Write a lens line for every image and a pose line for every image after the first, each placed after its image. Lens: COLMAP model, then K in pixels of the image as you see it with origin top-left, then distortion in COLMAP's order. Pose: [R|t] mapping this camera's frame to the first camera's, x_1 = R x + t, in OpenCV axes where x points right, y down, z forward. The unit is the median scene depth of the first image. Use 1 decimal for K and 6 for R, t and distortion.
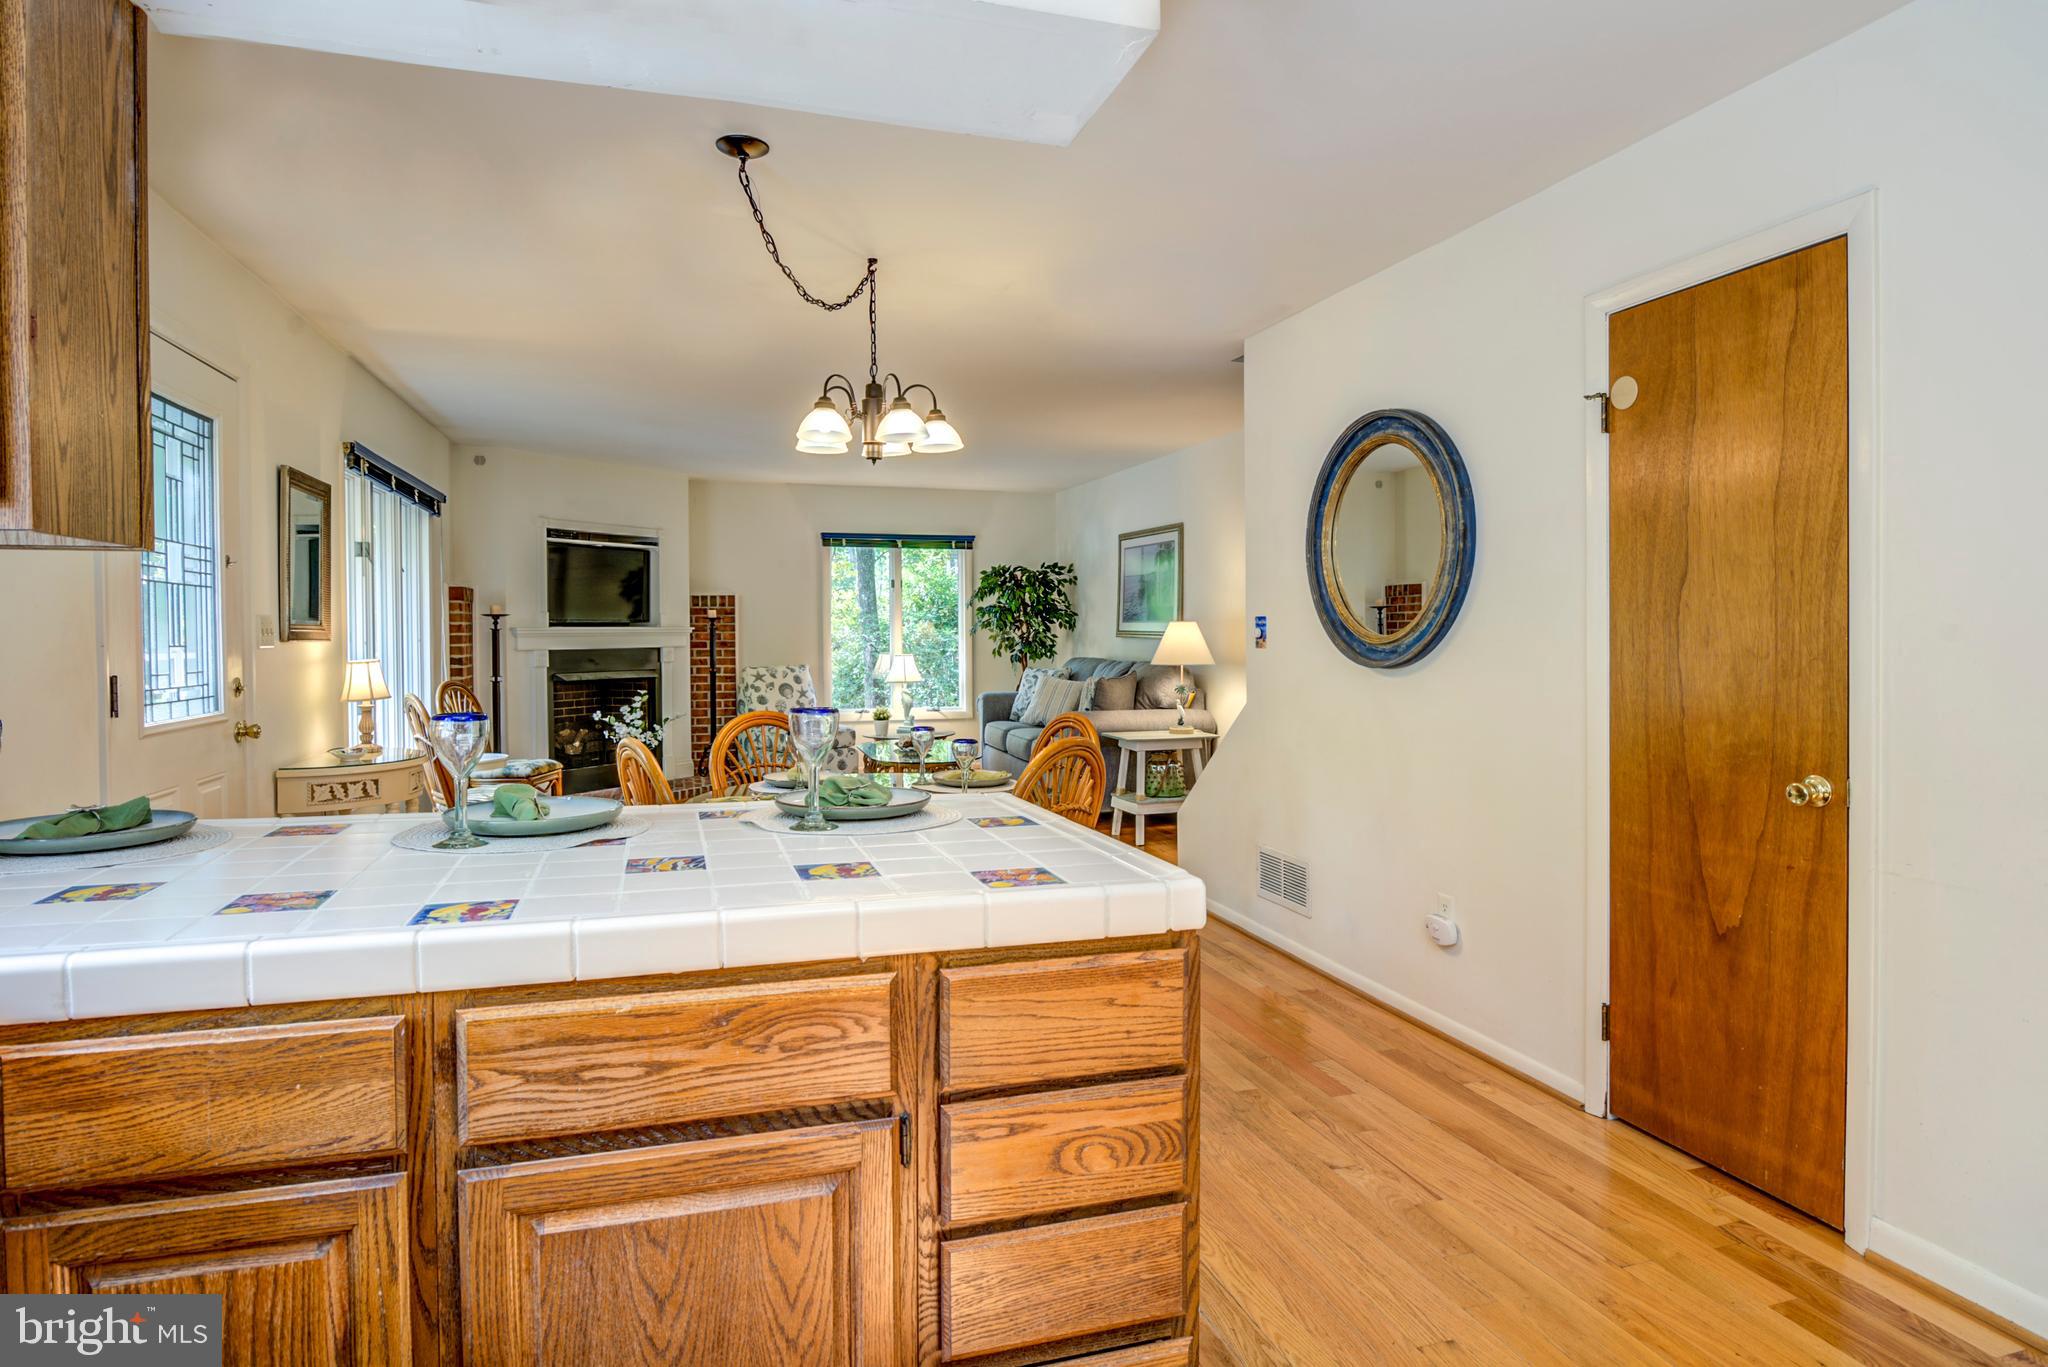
lens RADIAL K [[1118.4, 0, 984.7], [0, 1118.4, 672.0], [0, 0, 1]] dist [-0.032218, 0.004864]
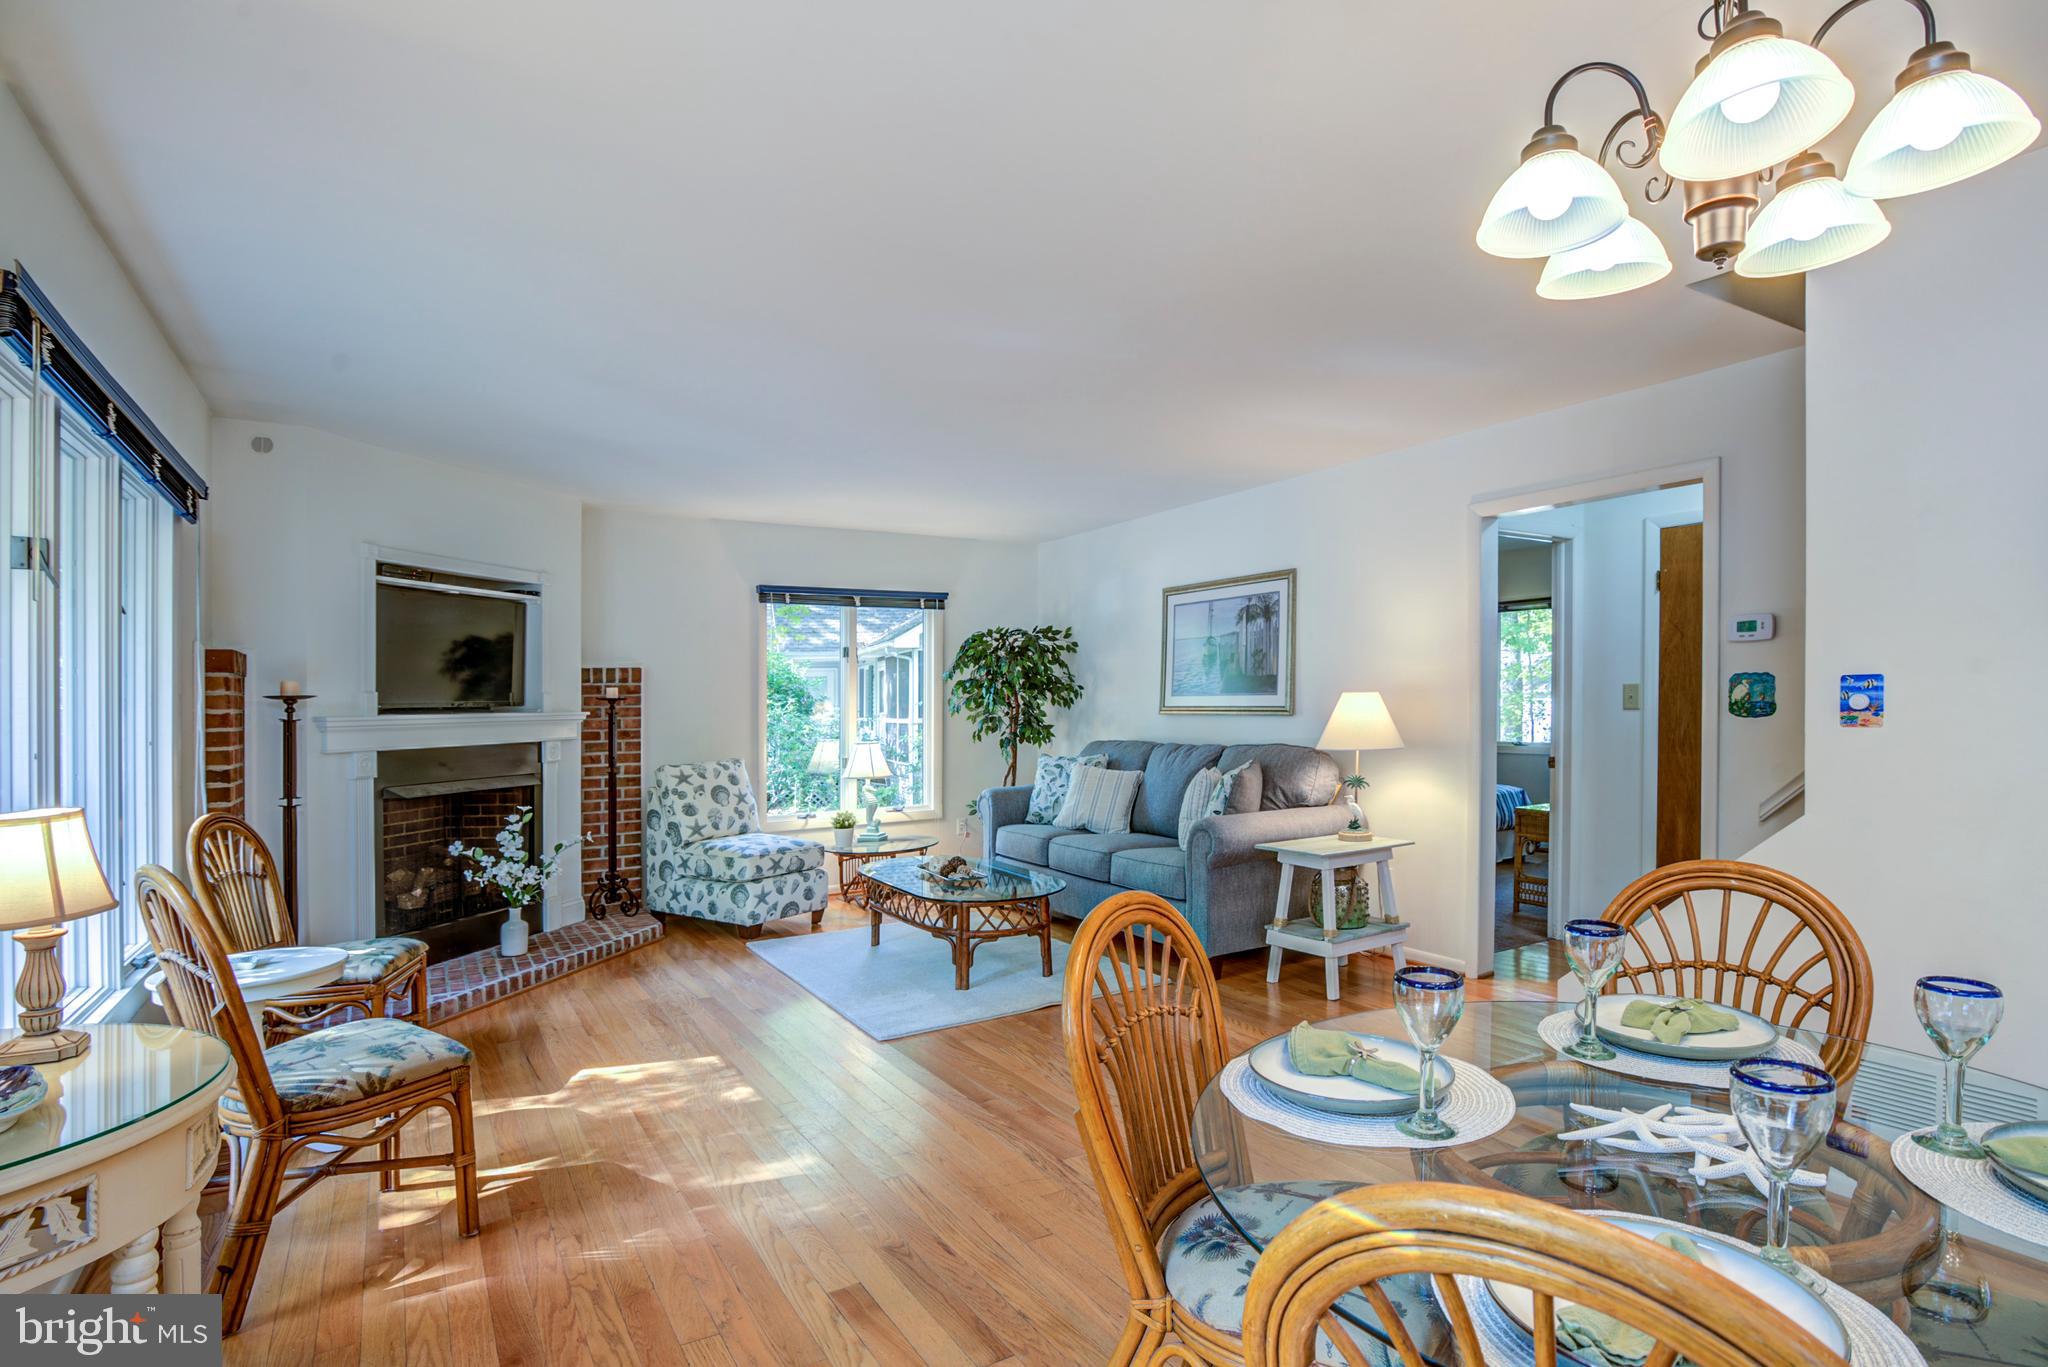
lens RADIAL K [[1026.4, 0, 1032.2], [0, 1026.4, 696.0], [0, 0, 1]] dist [-0.019256, -0.000650]
pose [[0.961814, -0.013805, 0.273354, -0.179699], [0.027209, 0.998603, -0.045304, -0.013767], [-0.272347, 0.051012, 0.960846, 0.317146]]
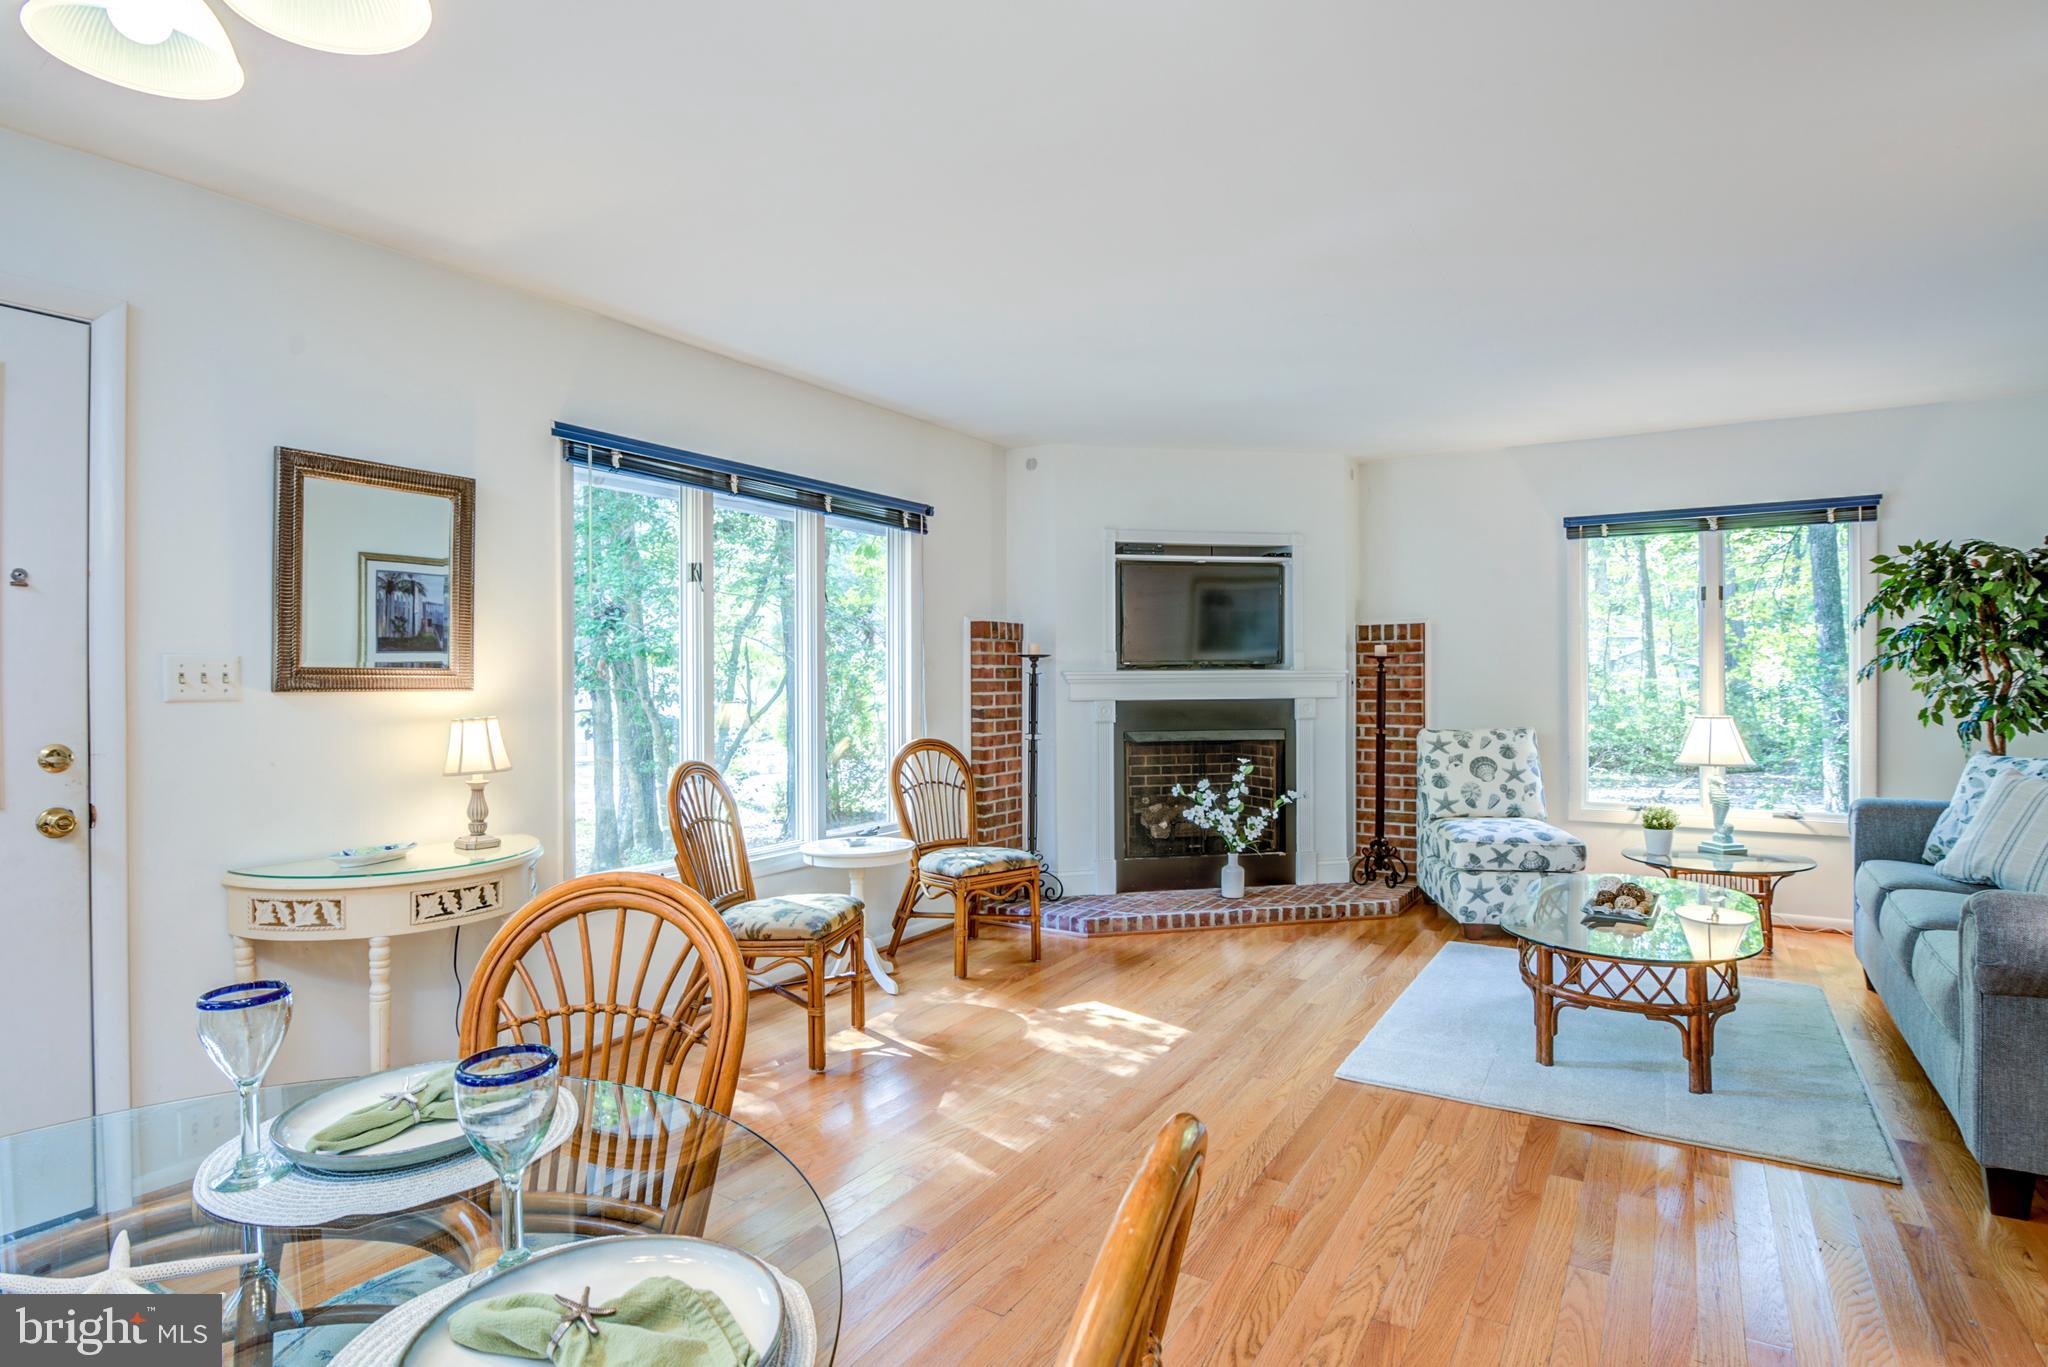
lens RADIAL K [[1026.4, 0, 1038.2], [0, 1026.4, 688.2], [0, 0, 1]] dist [-0.019256, -0.000650]
pose [[0.674774, 0.004820, -0.738009, 0.089652], [-0.024232, 0.999584, -0.015627, -0.015164], [0.737627, 0.028428, 0.674610, 0.457386]]
